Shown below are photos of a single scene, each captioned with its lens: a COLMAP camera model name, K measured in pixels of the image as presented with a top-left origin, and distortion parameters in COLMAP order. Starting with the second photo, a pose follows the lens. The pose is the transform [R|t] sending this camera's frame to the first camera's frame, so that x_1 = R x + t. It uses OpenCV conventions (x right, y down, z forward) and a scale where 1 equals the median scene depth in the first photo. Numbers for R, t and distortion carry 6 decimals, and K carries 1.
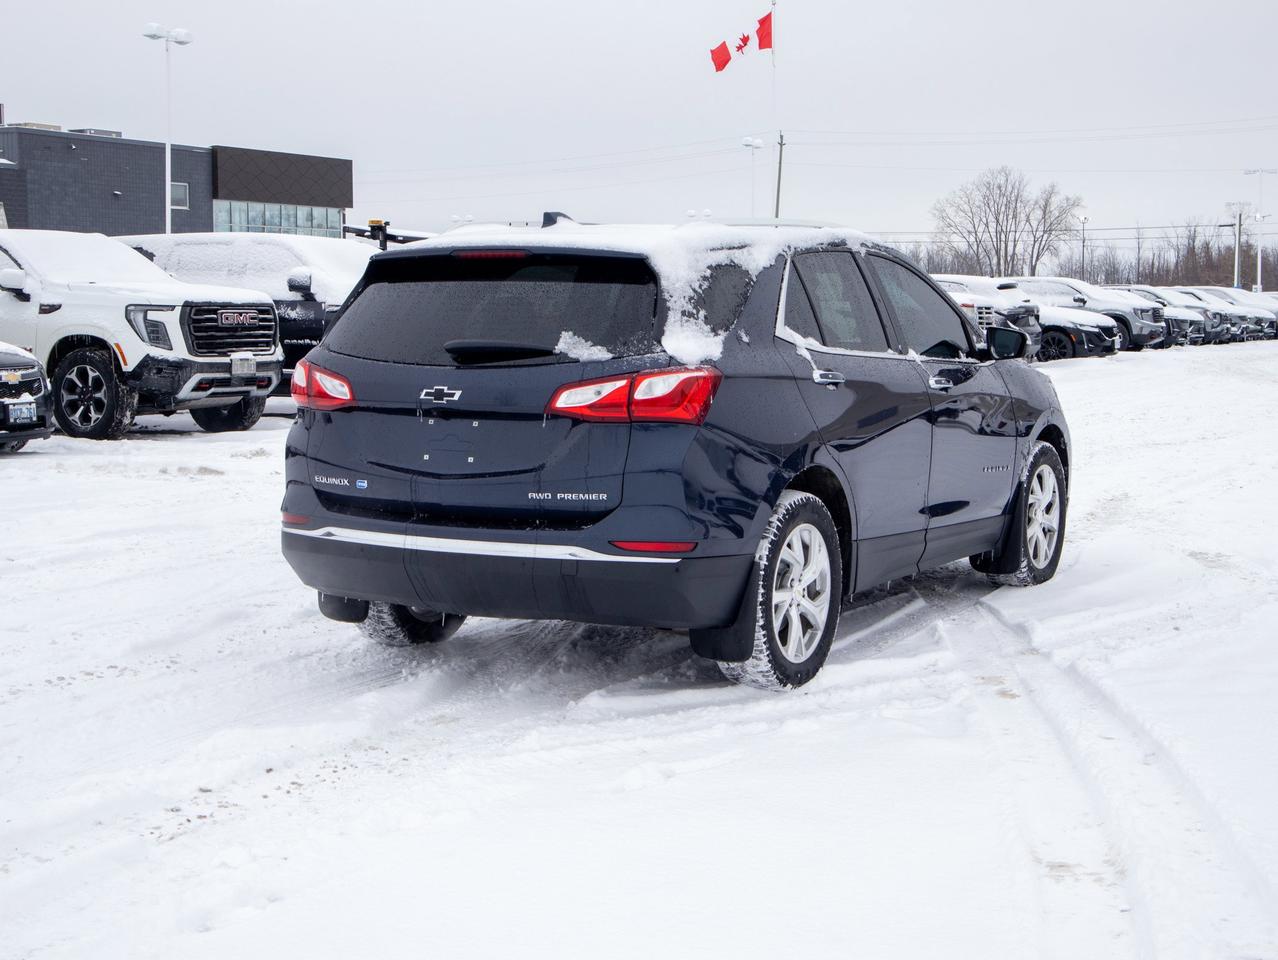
lens RADIAL K [[1969.0, 0, 639.0], [0, 1969.0, 480.0], [0, 0, 1]] dist [0.016946, 0.103258]
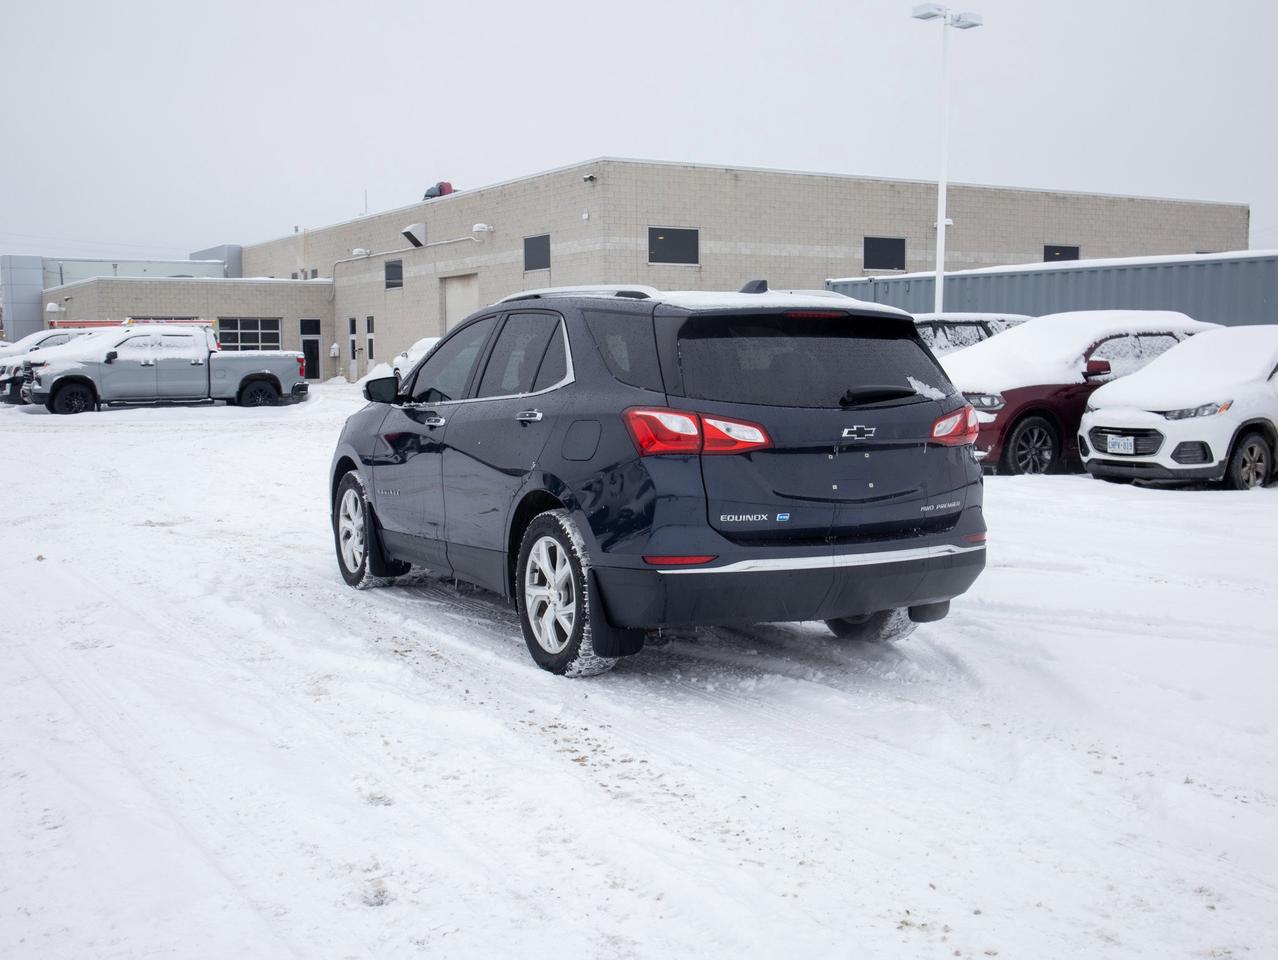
lens RADIAL K [[1435.7, 0, 639.0], [0, 1435.7, 480.0], [0, 0, 1]] dist [-0.014135, -0.007421]
pose [[0.528966, -0.073782, 0.845430, -0.900074], [0.083578, 0.995900, 0.034621, -0.055732], [-0.844518, 0.052346, 0.532963, 0.654913]]
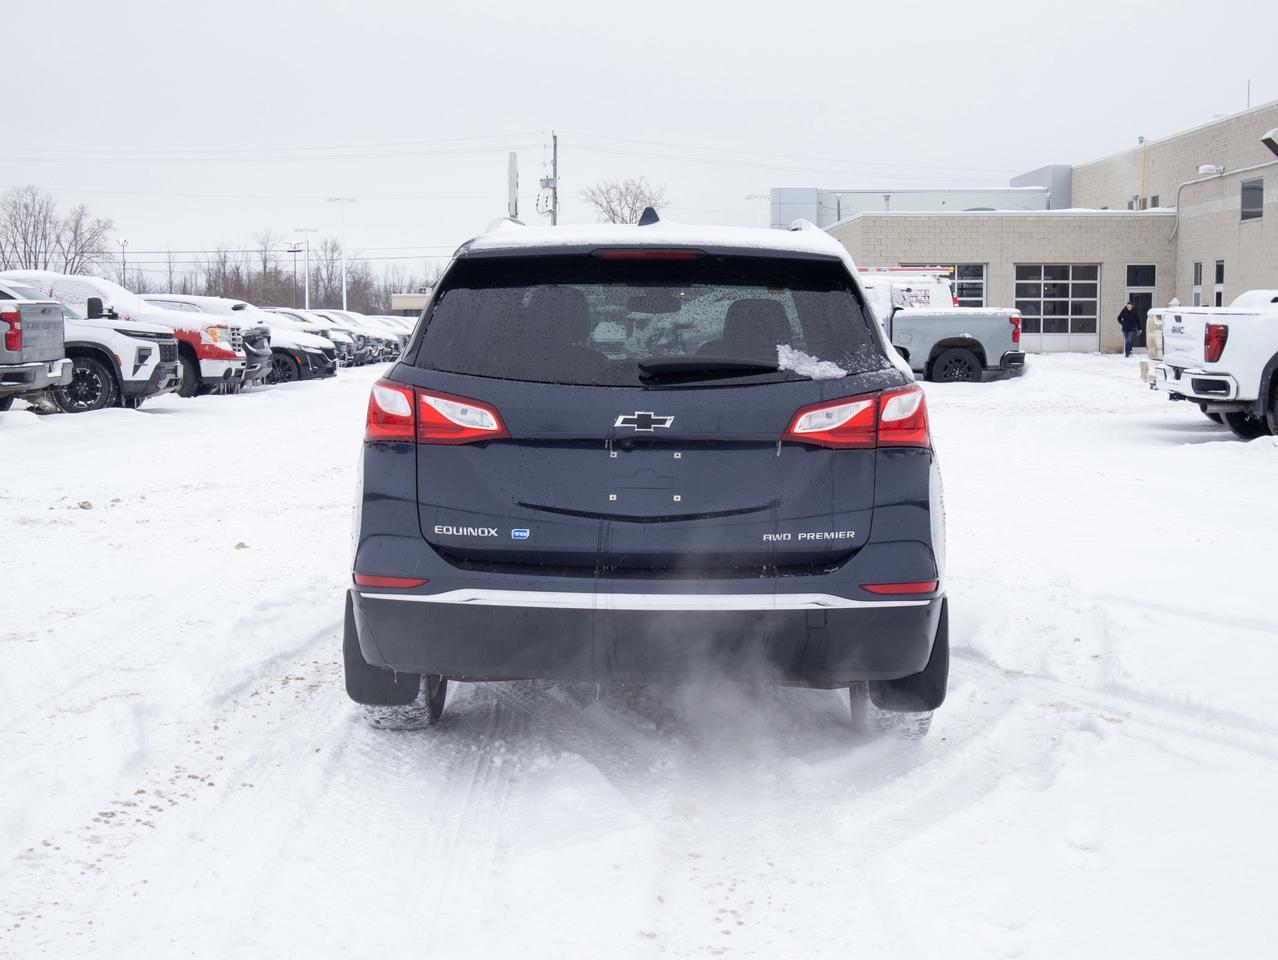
lens RADIAL K [[1969.0, 0, 639.0], [0, 1969.0, 480.0], [0, 0, 1]] dist [0.016946, 0.103258]
pose [[0.883450, -0.035092, 0.467208, -0.492114], [0.040696, 0.999170, -0.001904, -0.017149], [-0.466754, 0.020695, 0.884145, 0.266847]]
